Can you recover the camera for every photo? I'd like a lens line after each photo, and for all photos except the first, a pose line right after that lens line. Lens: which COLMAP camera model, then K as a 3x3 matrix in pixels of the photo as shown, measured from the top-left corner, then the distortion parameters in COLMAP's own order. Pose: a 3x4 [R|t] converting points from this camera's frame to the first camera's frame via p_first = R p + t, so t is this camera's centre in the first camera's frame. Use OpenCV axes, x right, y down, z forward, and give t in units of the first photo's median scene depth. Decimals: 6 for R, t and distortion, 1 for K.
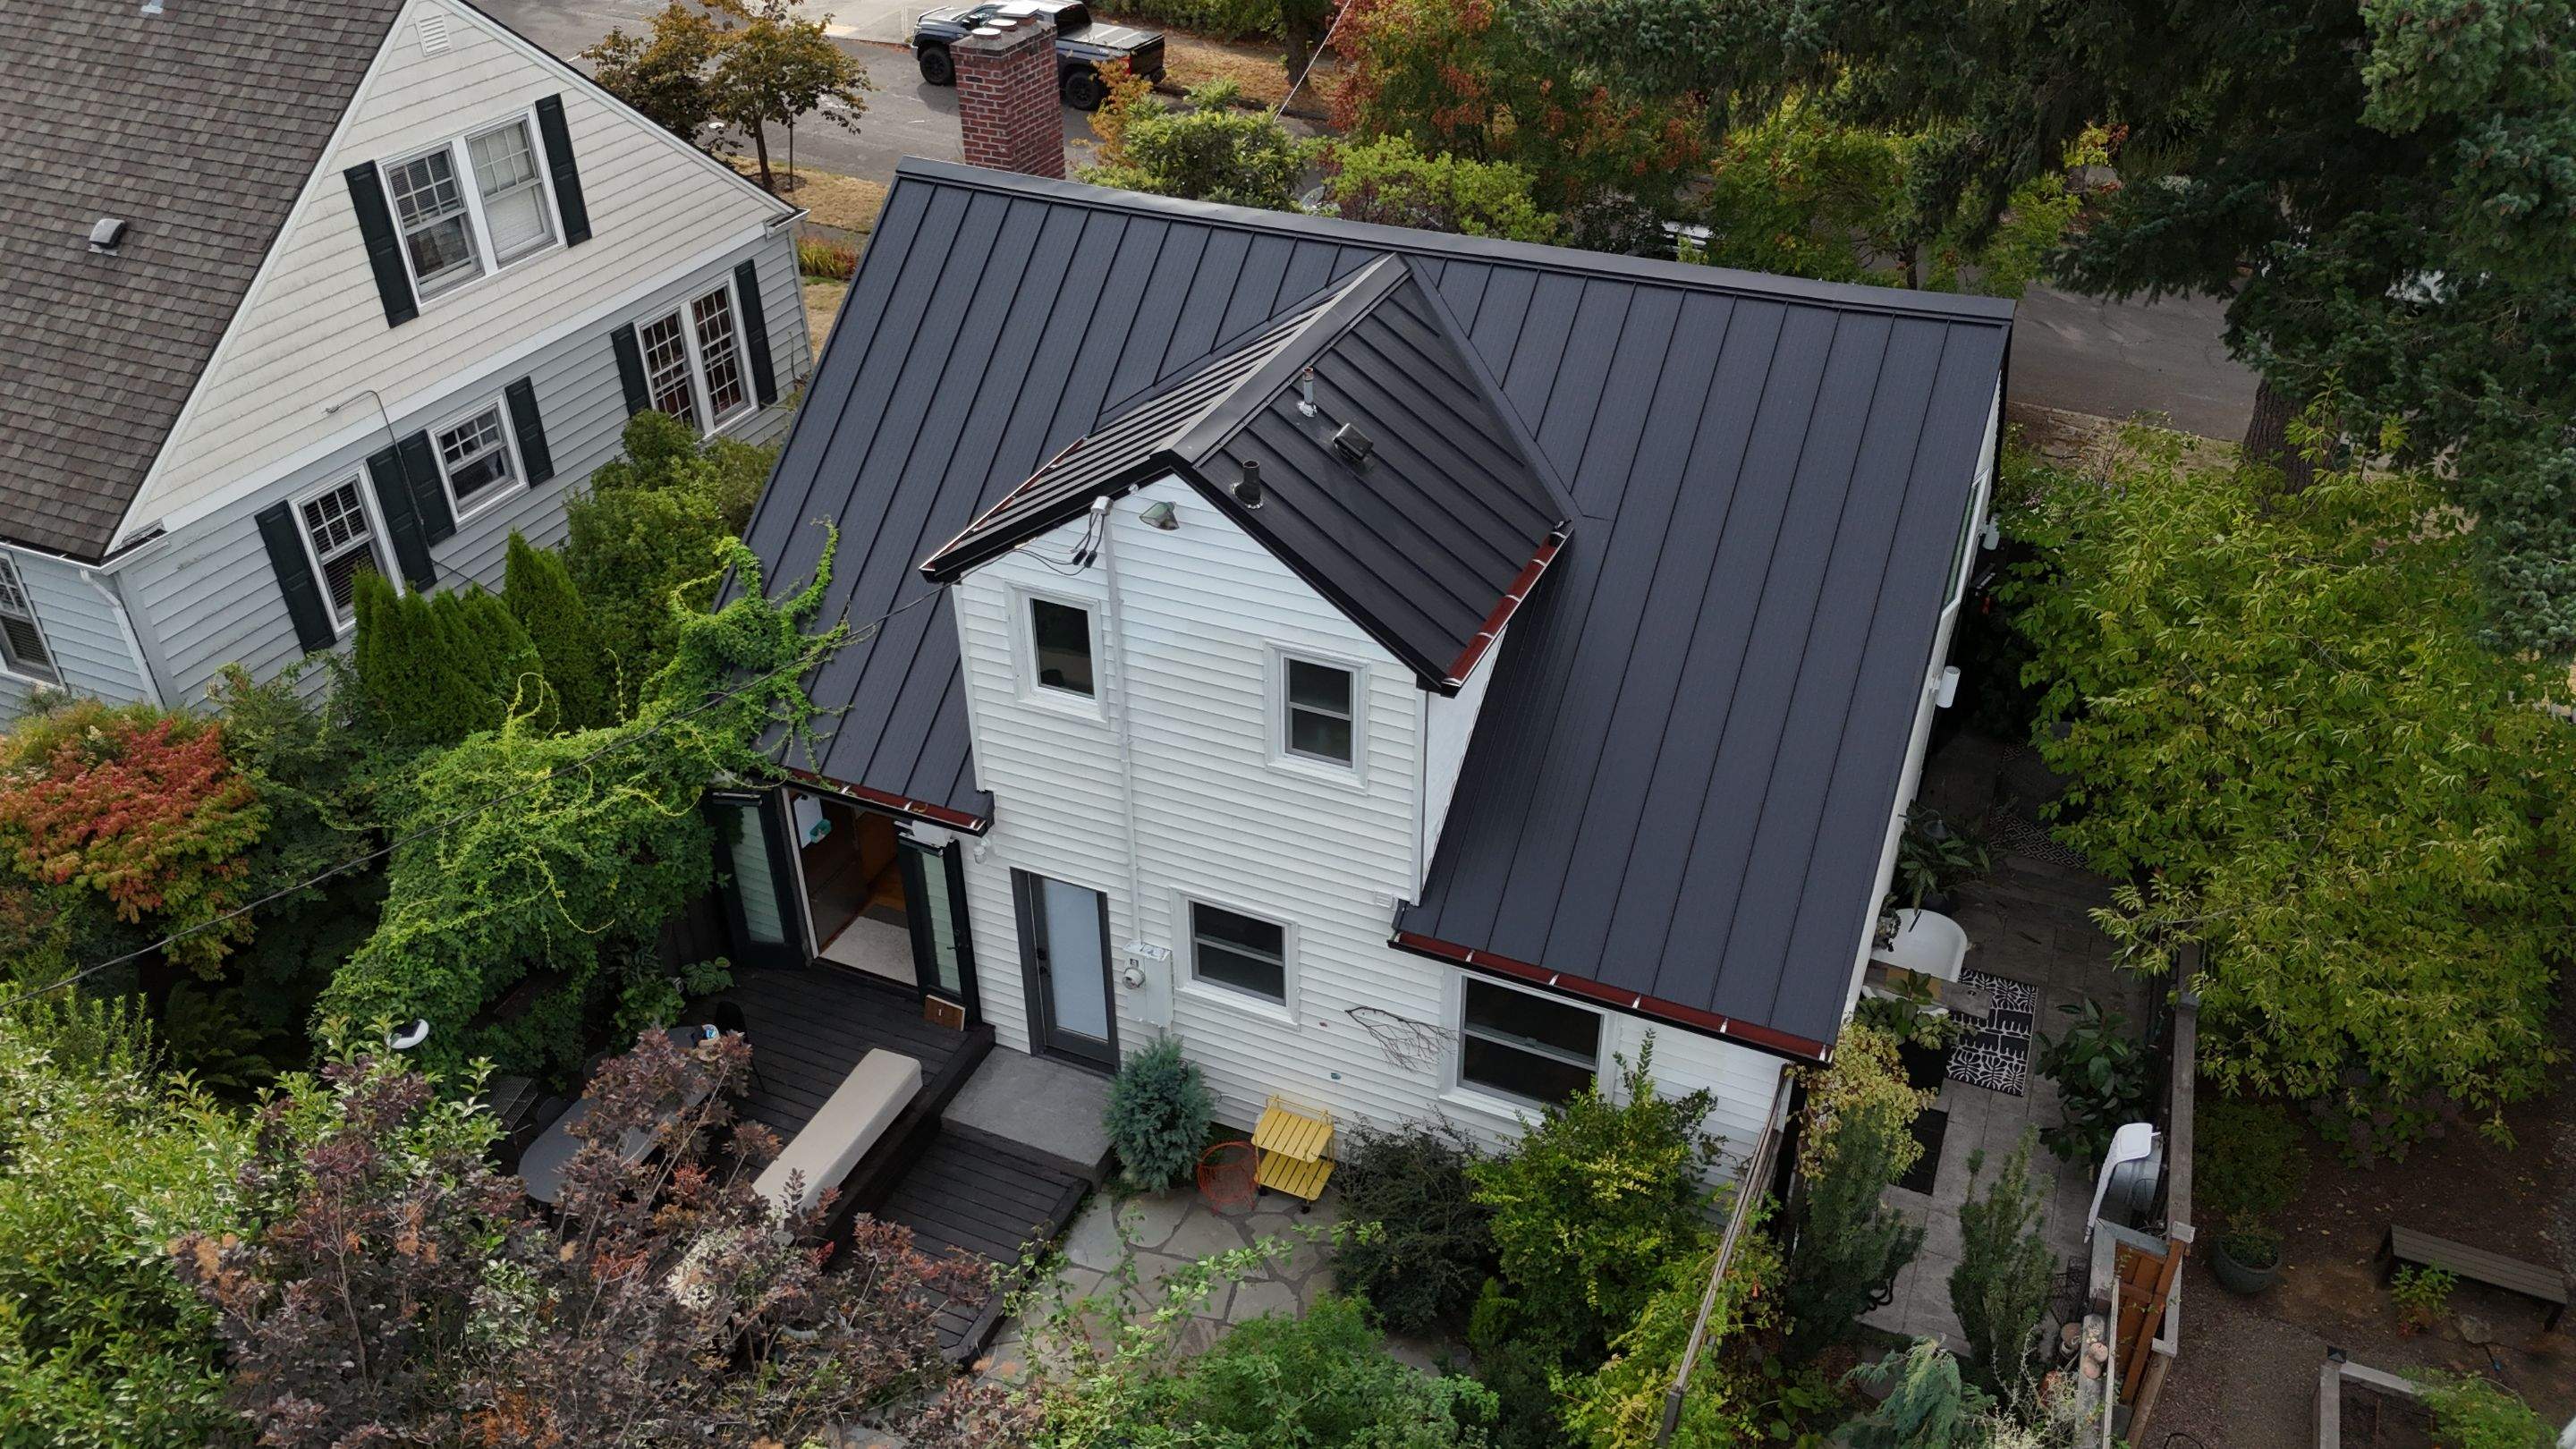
lens RADIAL K [[1895.9, 0, 1288.0], [0, 1895.9, 724.5], [0, 0, 1]] dist [0.083254, -0.074912]
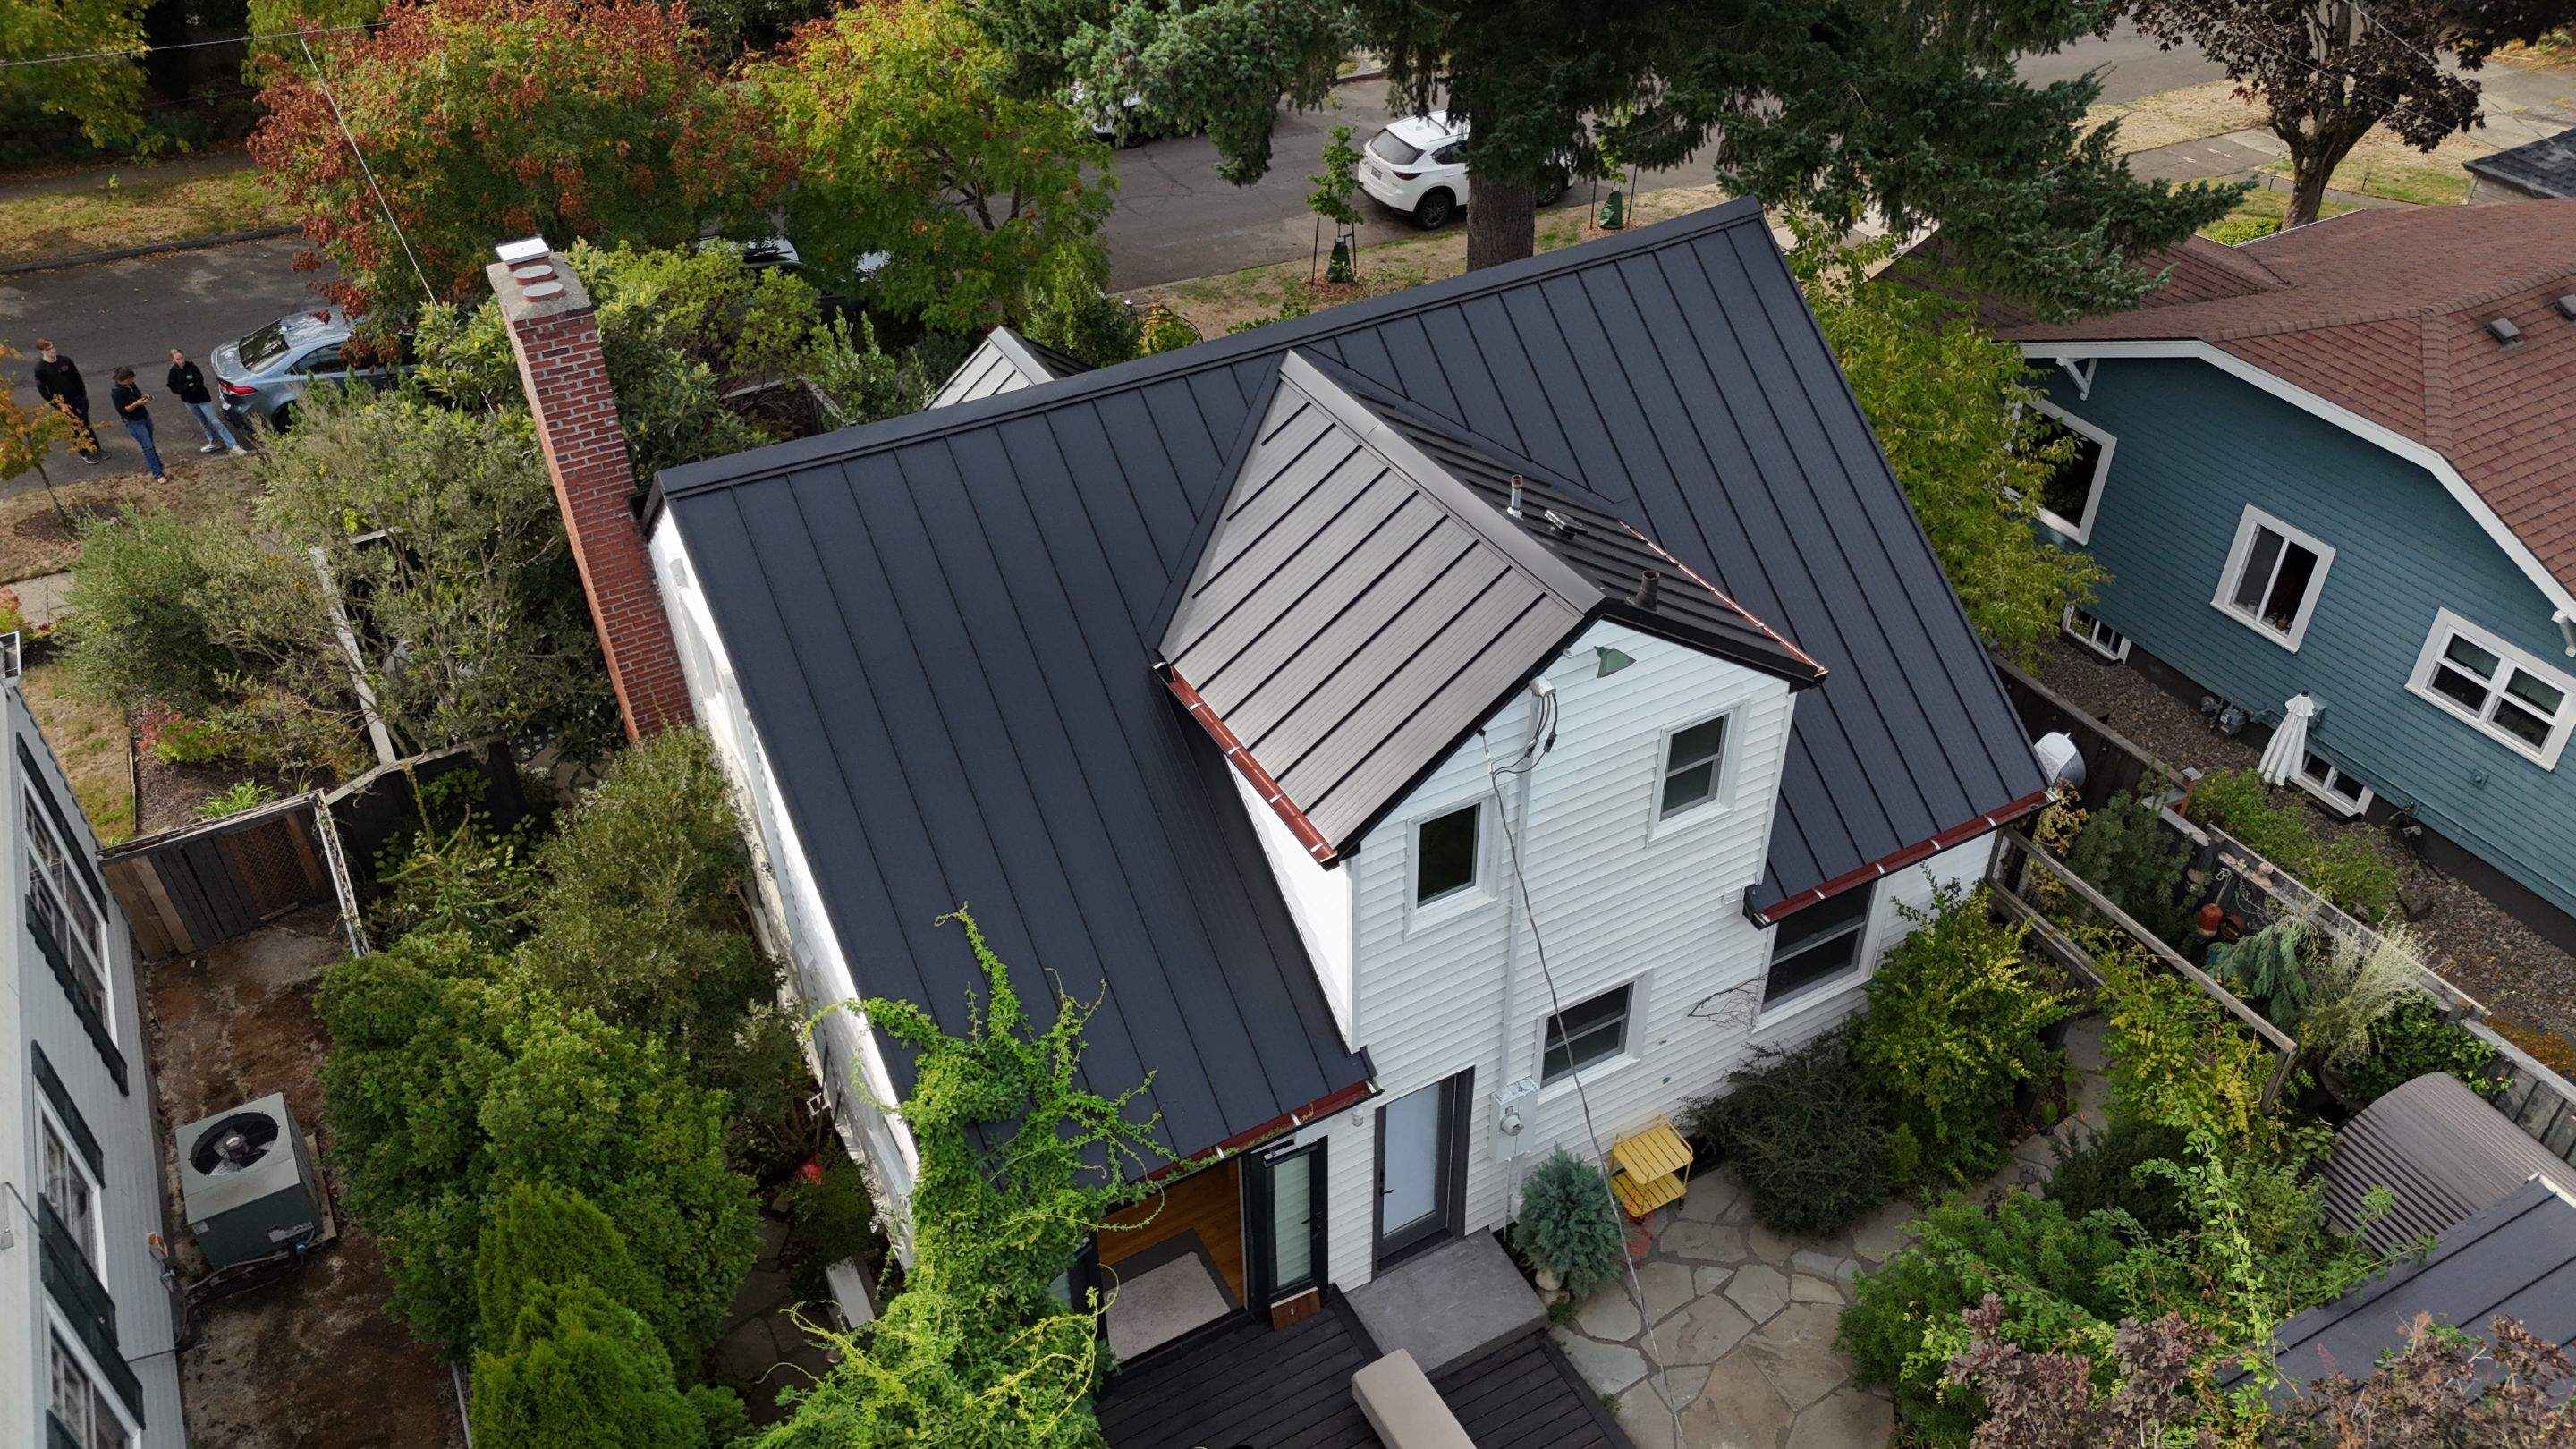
lens RADIAL K [[1895.9, 0, 1288.0], [0, 1895.9, 724.5], [0, 0, 1]] dist [0.083254, -0.074912]
pose [[0.604679, -0.478977, 0.636352, -0.723904], [0.441258, 0.866606, 0.232992, -0.345593], [-0.663065, 0.139910, 0.735371, 0.357015]]
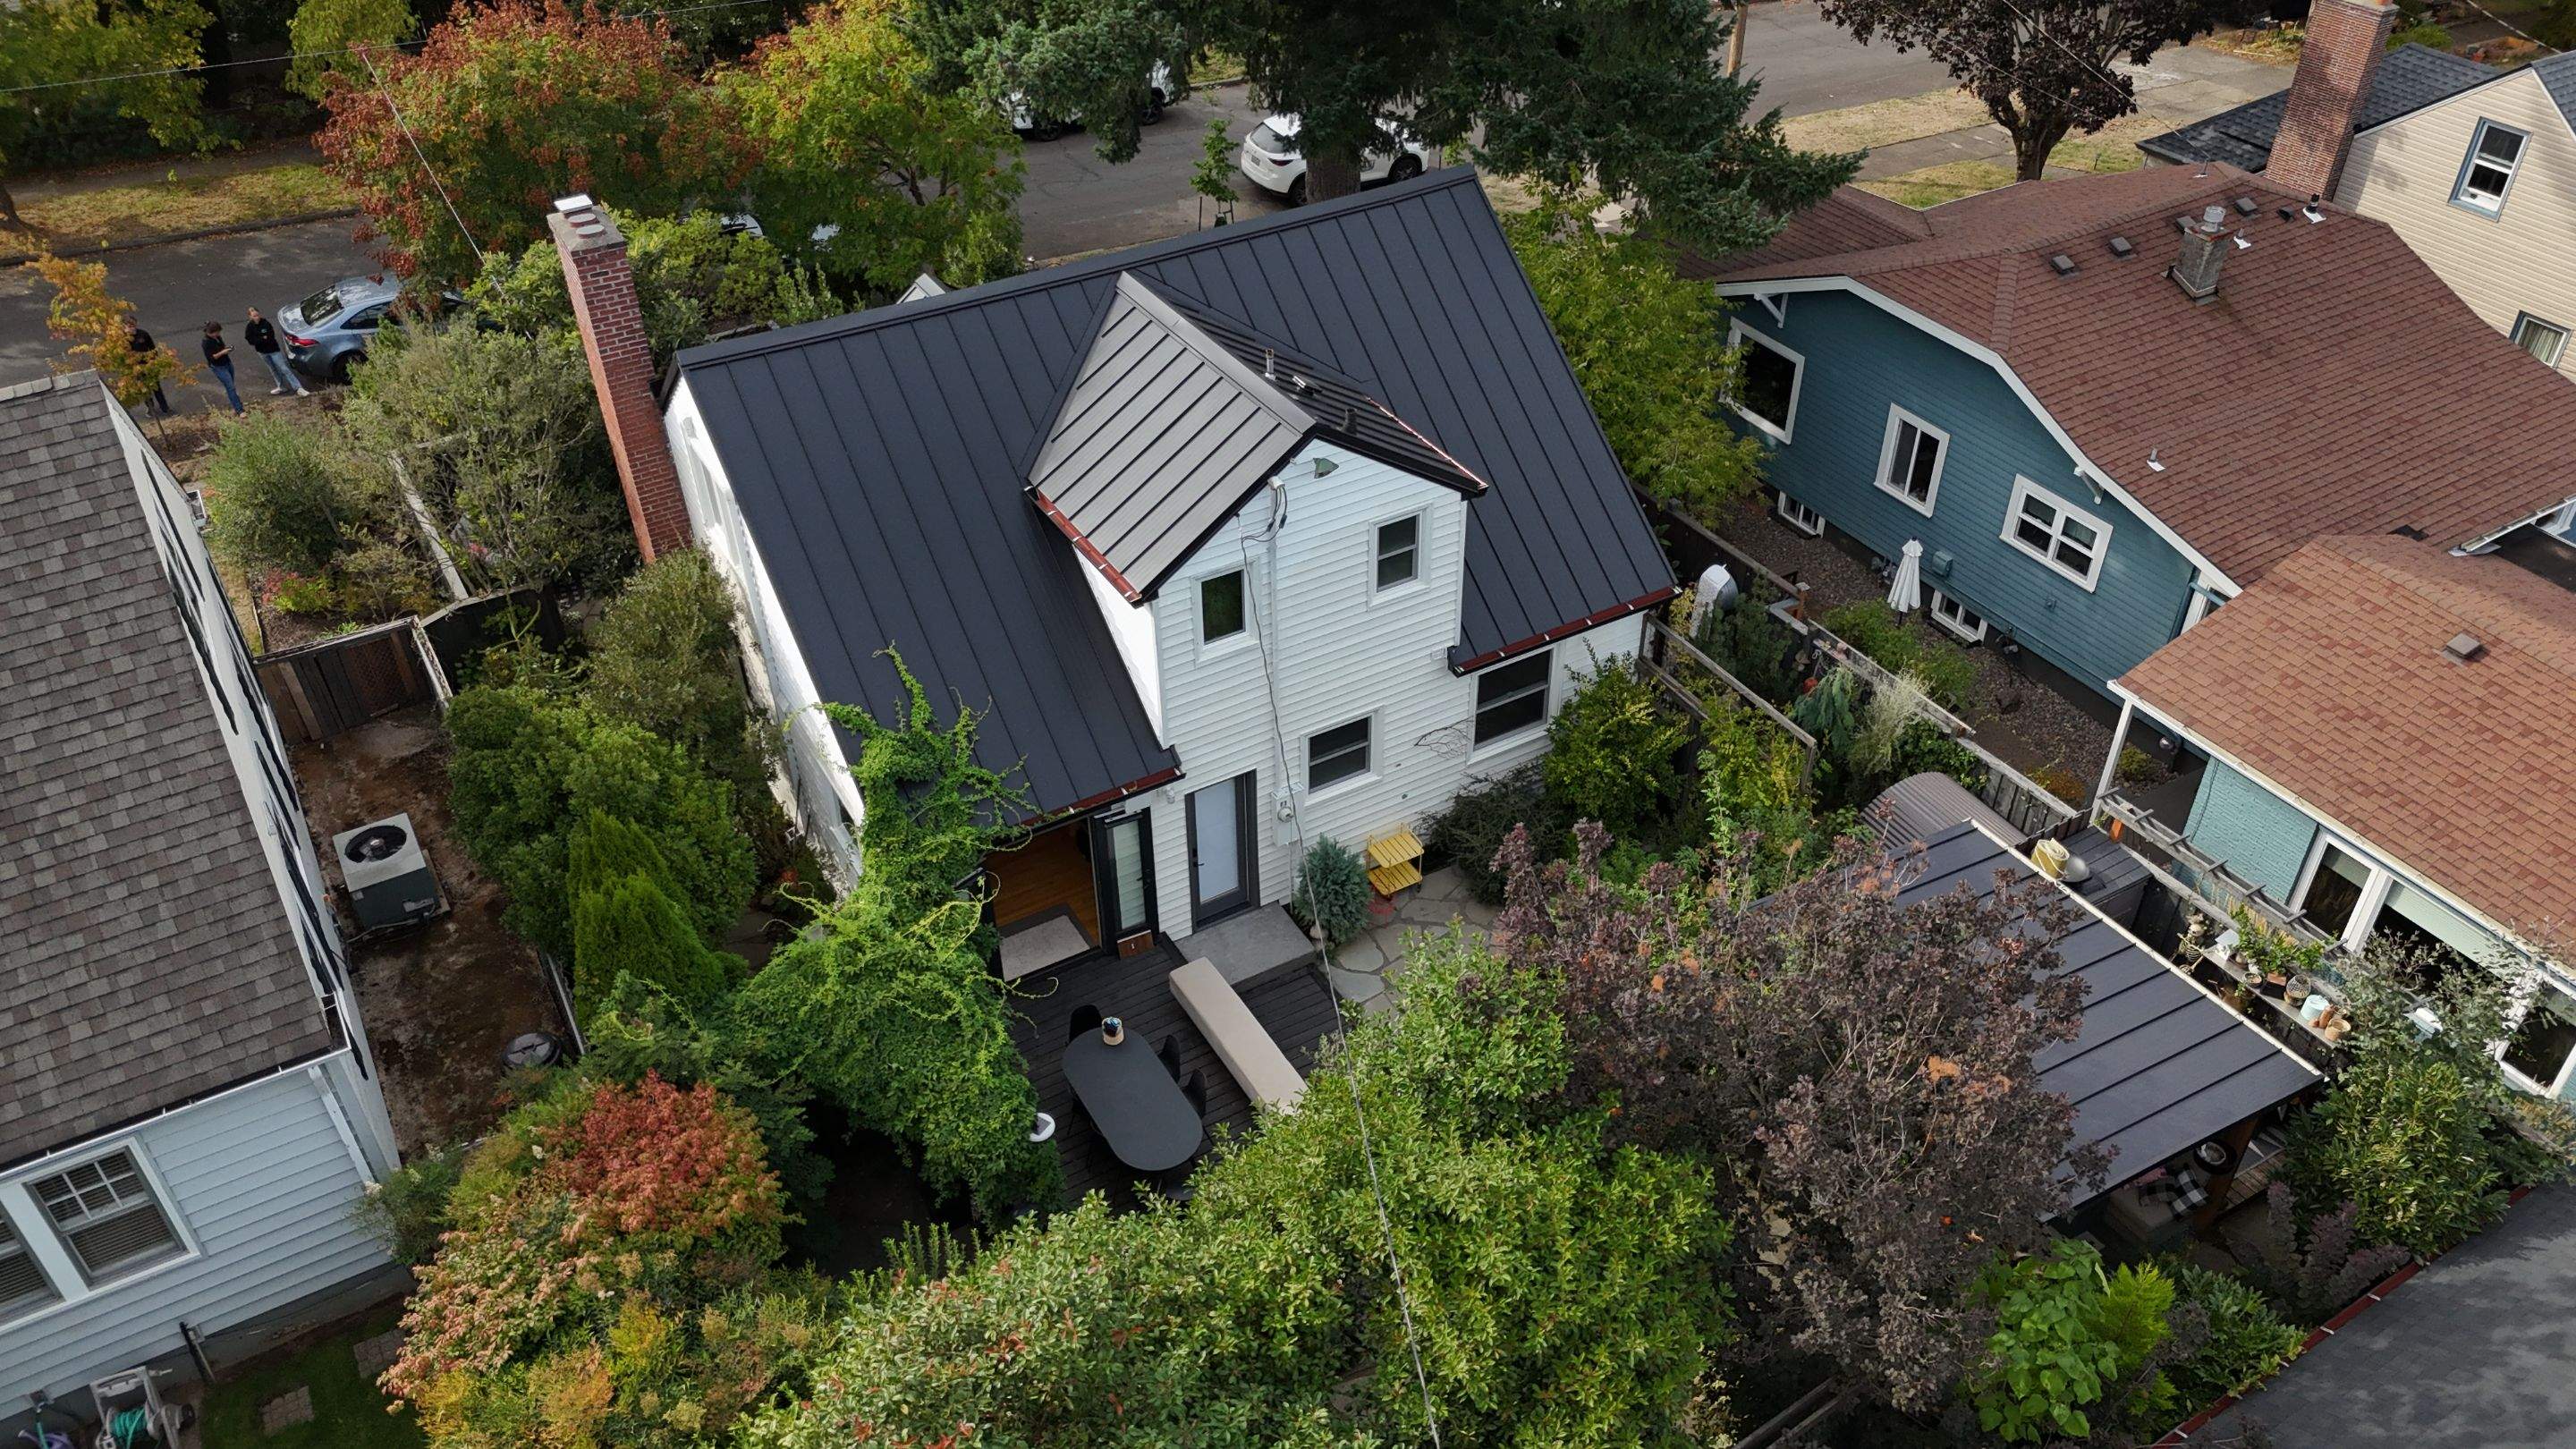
lens RADIAL K [[1895.9, 0, 1288.0], [0, 1895.9, 724.5], [0, 0, 1]] dist [0.083254, -0.074912]
pose [[0.585478, -0.486459, 0.648516, -1.015795], [0.449513, 0.860522, 0.239668, -0.272383], [-0.674651, 0.151196, 0.722486, -0.008154]]
